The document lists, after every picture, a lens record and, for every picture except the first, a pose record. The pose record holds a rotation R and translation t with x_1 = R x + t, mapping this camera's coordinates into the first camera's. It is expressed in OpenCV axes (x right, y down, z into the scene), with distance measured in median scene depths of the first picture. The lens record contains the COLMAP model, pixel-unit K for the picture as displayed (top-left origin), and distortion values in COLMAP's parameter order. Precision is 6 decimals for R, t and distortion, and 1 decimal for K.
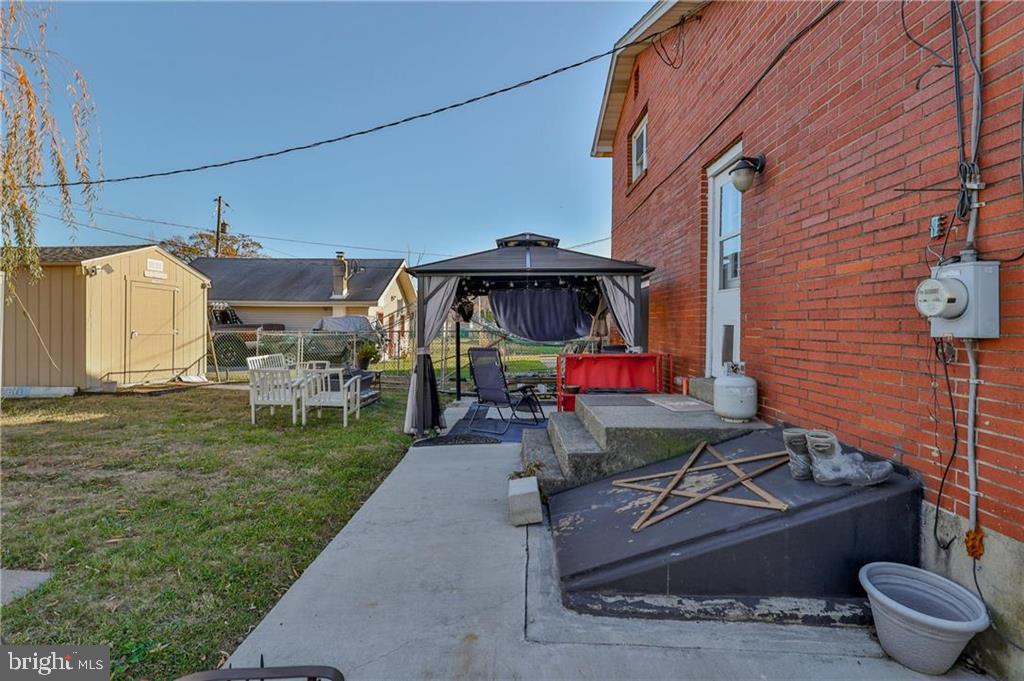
lens RADIAL K [[504.4, 0, 510.2], [0, 504.4, 324.7], [0, 0, 1]] dist [-0.001643, -0.000329]
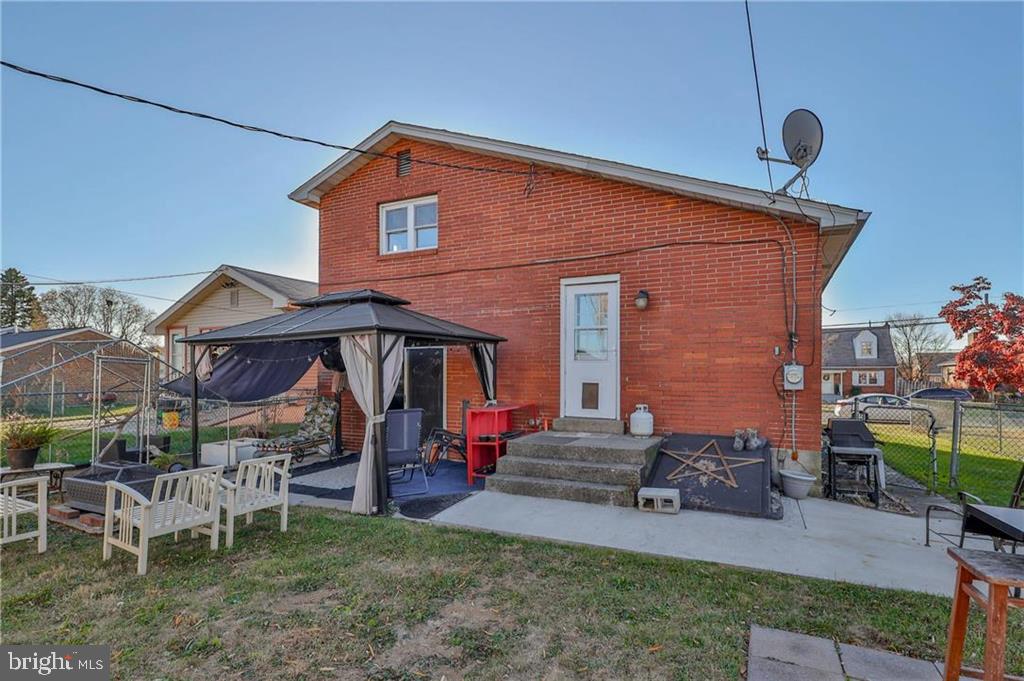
lens RADIAL K [[505.5, 0, 511.6], [0, 505.5, 367.1], [0, 0, 1]] dist [-0.000727, -0.000093]
pose [[0.435275, 0.005582, 0.900280, -1.572165], [0.000844, 0.999978, -0.006608, -0.055290], [-0.900297, 0.003636, 0.435261, 0.726959]]
